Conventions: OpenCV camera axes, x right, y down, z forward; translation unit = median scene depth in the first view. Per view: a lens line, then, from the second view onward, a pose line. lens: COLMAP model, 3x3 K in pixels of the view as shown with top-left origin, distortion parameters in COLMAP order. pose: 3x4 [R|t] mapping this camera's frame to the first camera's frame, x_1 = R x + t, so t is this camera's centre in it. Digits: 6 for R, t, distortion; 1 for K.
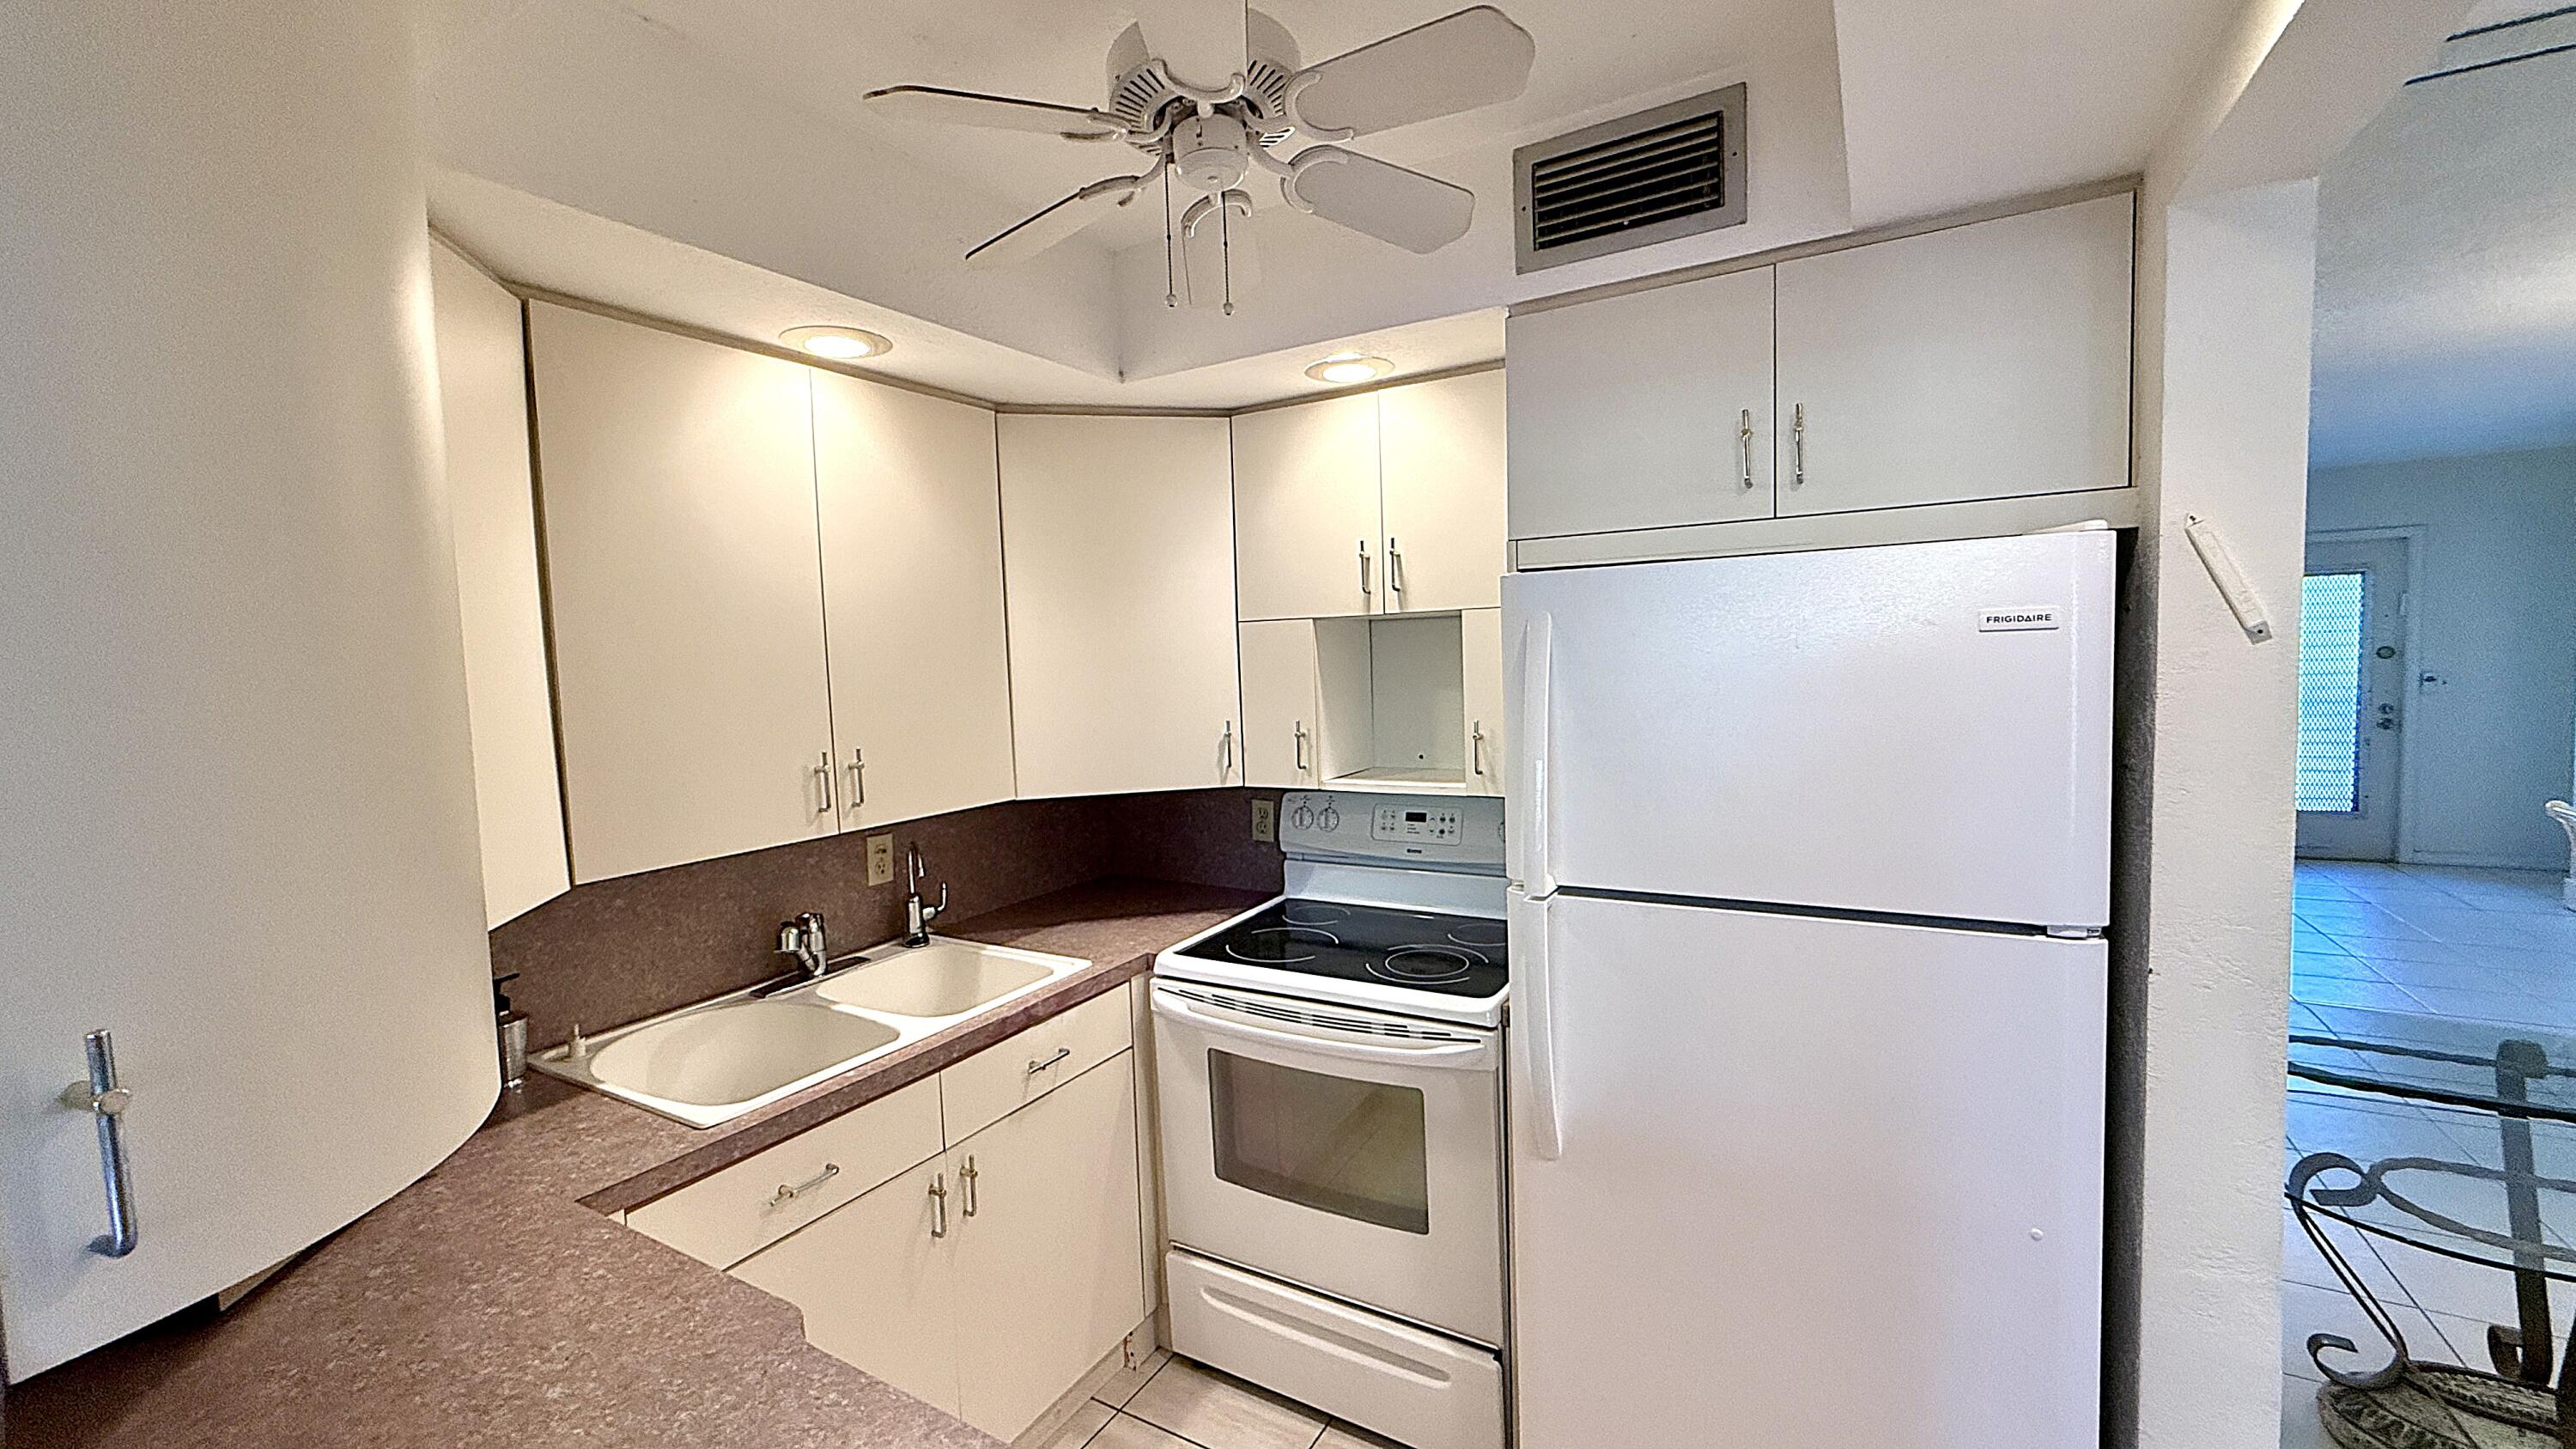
lens RADIAL K [[1037.2, 0, 1281.7], [0, 1037.2, 724.1], [0, 0, 1]] dist [0.001802, 0.001077]
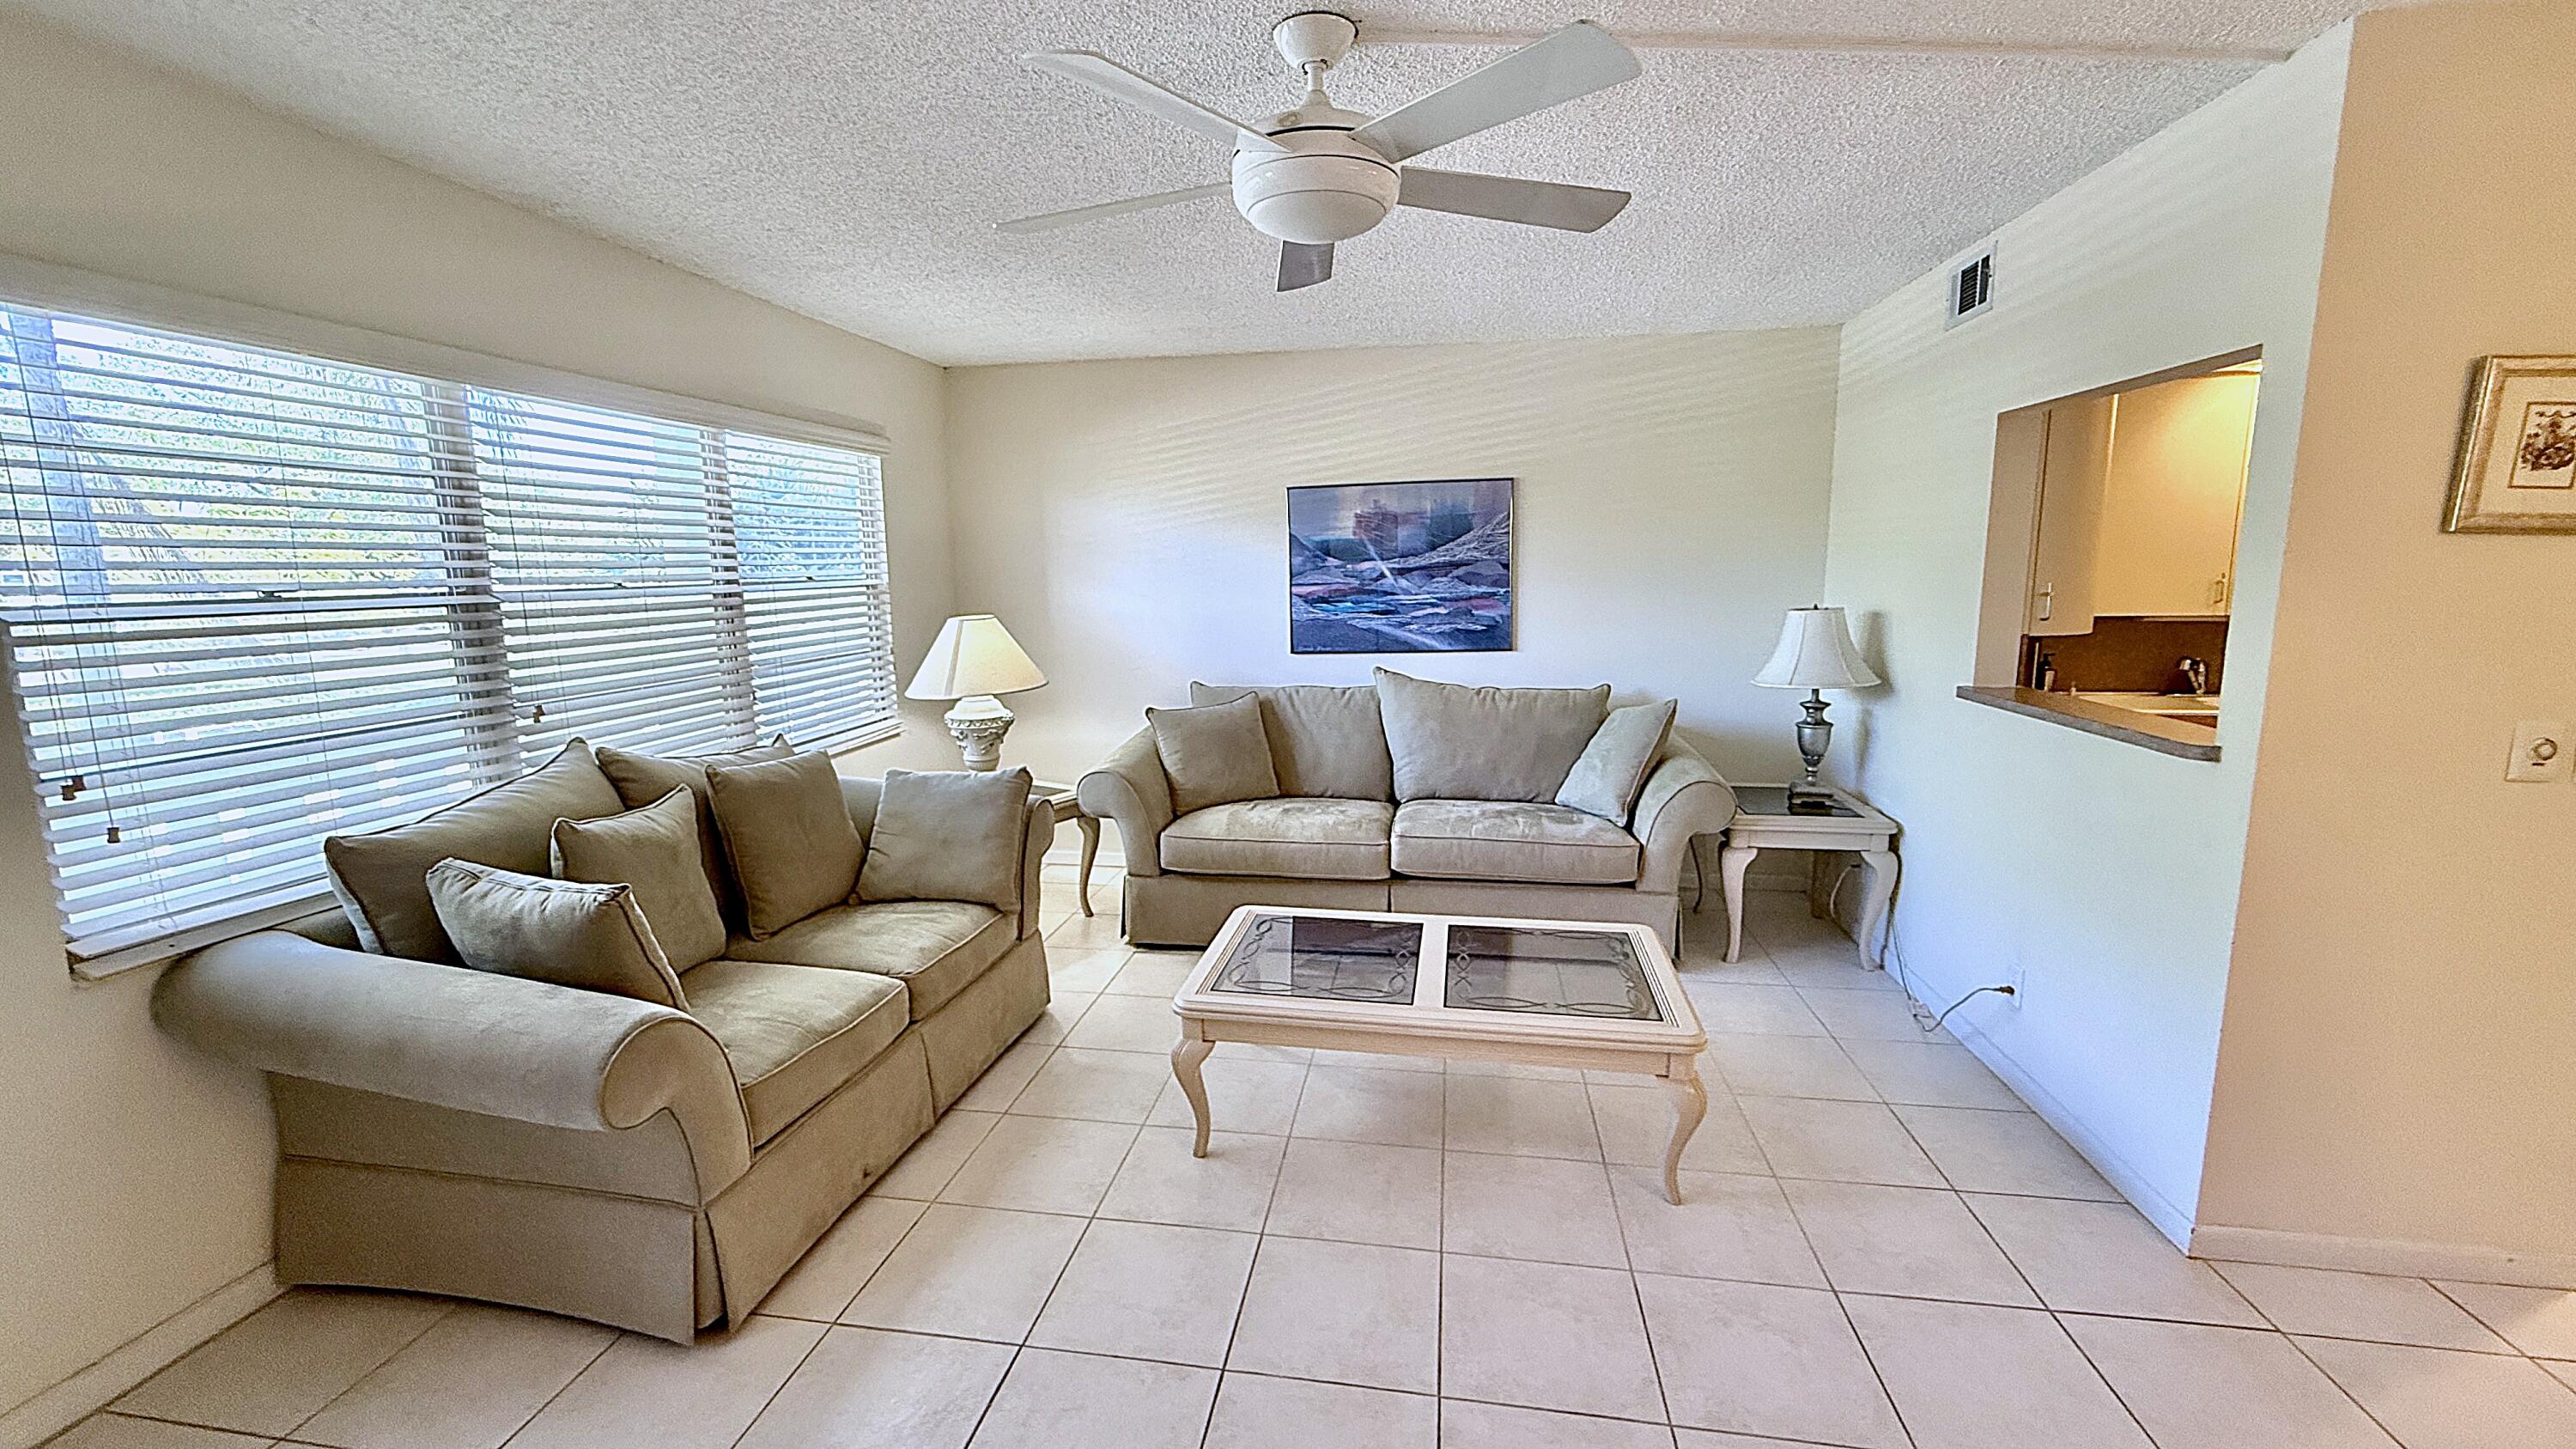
lens RADIAL K [[1037.2, 0, 1298.5], [0, 1037.2, 718.7], [0, 0, 1]] dist [0.001802, 0.001077]
pose [[0.375740, 0.168841, -0.911215, 0.746473], [-0.064573, 0.985643, 0.156005, 0.103490], [0.924473, 0.000223, 0.381248, -1.385870]]
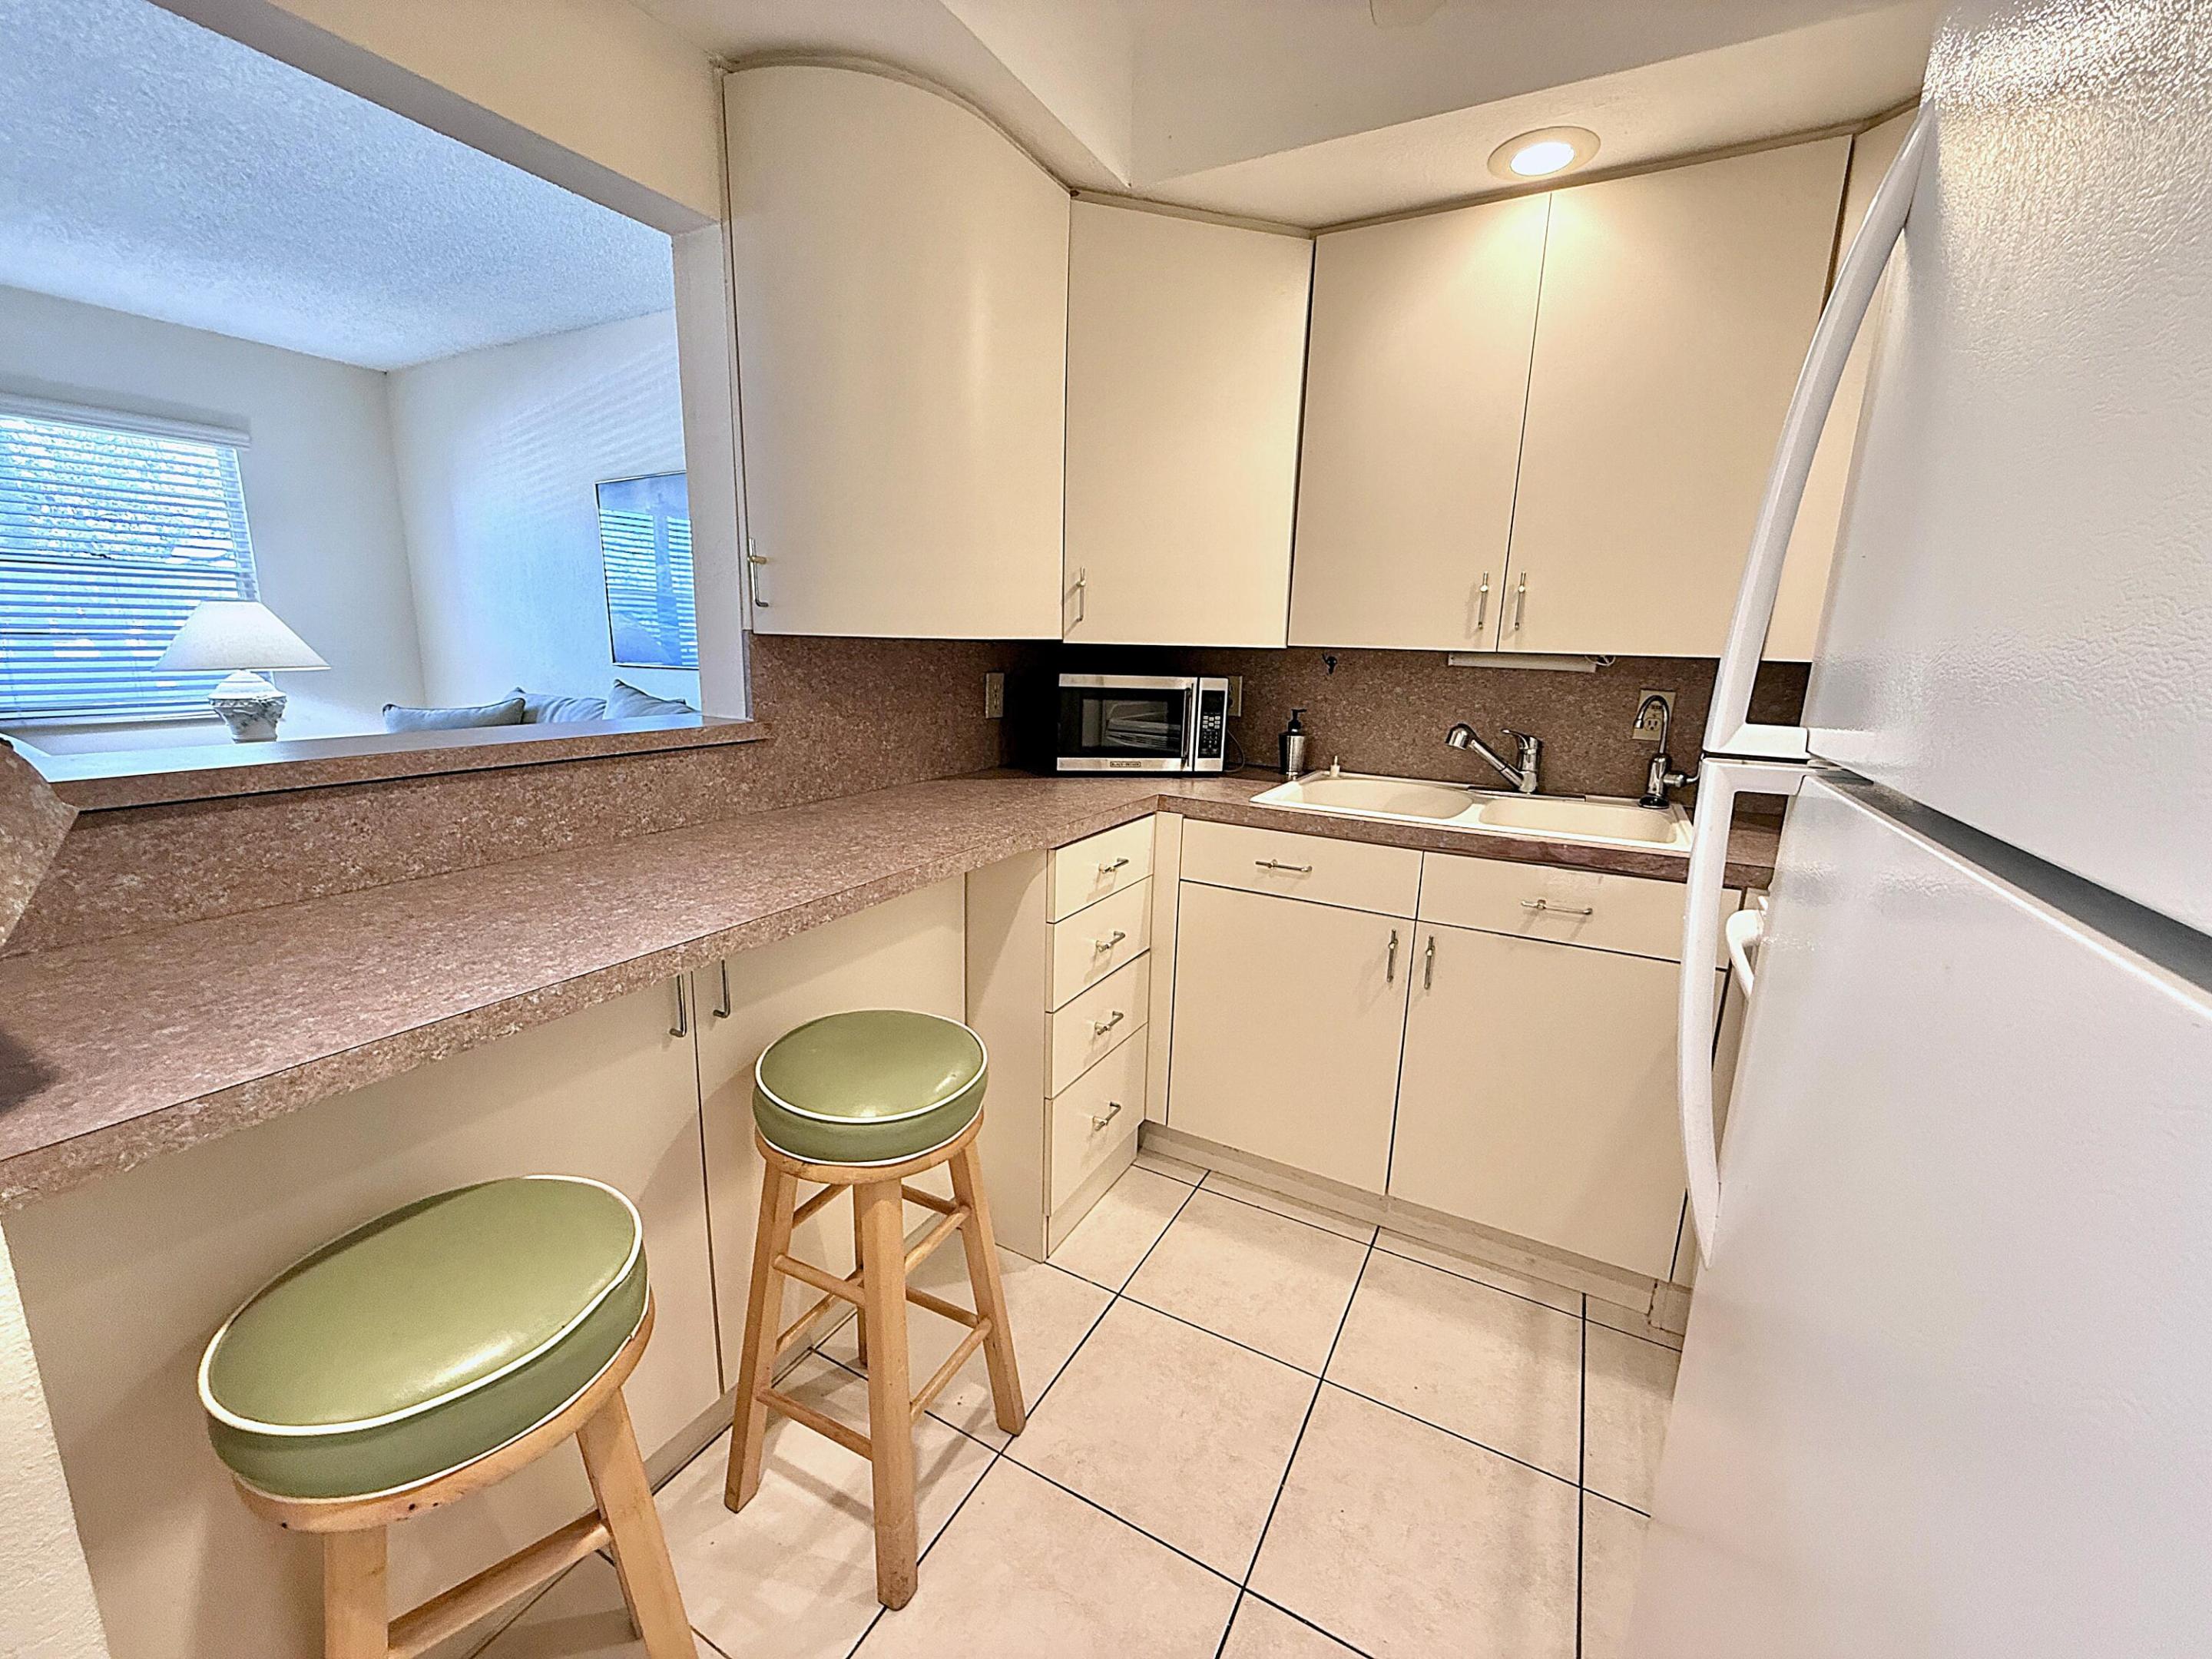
lens RADIAL K [[888.2, 0, 1095.1], [0, 888.2, 826.5], [0, 0, 1]] dist [0.002653, -0.000602]
pose [[0.021971, 0.243981, -0.969531, 0.534853], [-0.100597, 0.965383, 0.240658, 0.098782], [0.994685, 0.092244, 0.045754, 0.532471]]
